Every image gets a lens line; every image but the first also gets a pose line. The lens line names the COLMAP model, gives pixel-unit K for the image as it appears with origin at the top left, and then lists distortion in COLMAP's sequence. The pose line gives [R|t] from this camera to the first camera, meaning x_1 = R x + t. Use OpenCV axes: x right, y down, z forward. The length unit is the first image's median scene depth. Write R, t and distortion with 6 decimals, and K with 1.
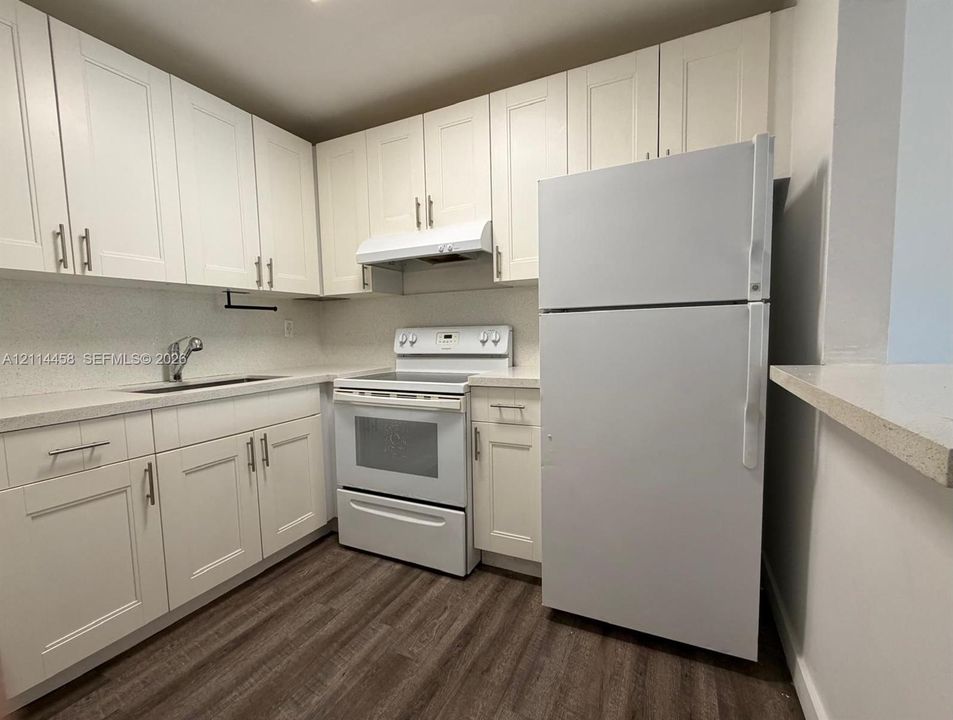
lens RADIAL K [[411.8, 0, 476.5], [0, 411.8, 360.0], [0, 0, 1]] dist [-0.000090, -0.000169]
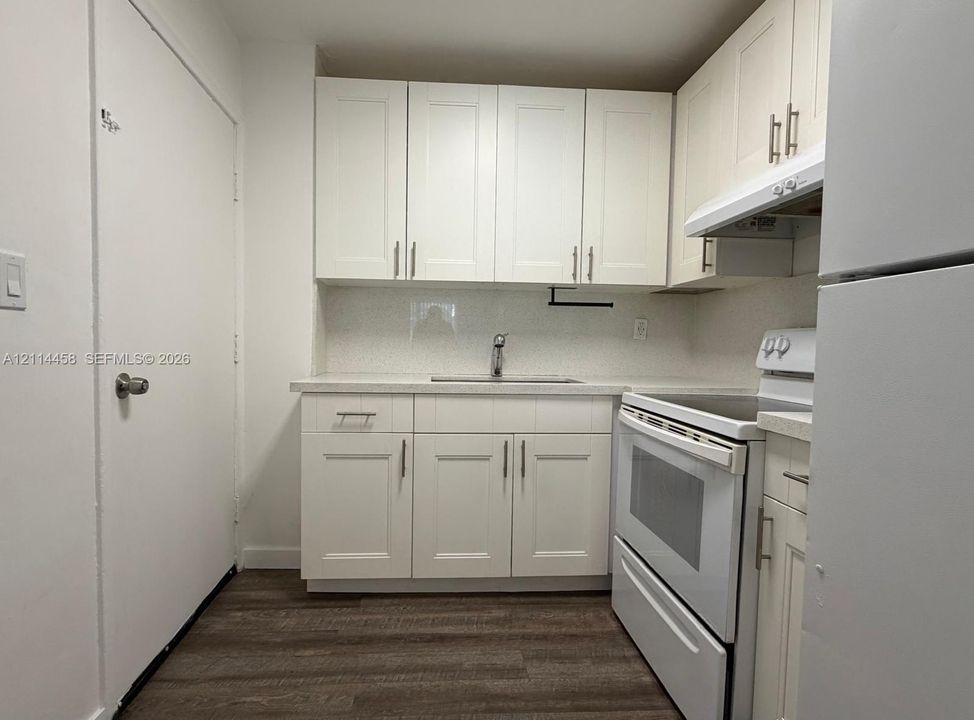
lens RADIAL K [[492.9, 0, 487.0], [0, 492.9, 360.0], [0, 0, 1]] dist [0.001779, 0.000100]
pose [[0.518396, 0.059792, -0.853047, 0.345633], [-0.084053, 0.996285, 0.018754, -0.010644], [0.851000, 0.061979, 0.521496, 0.339247]]
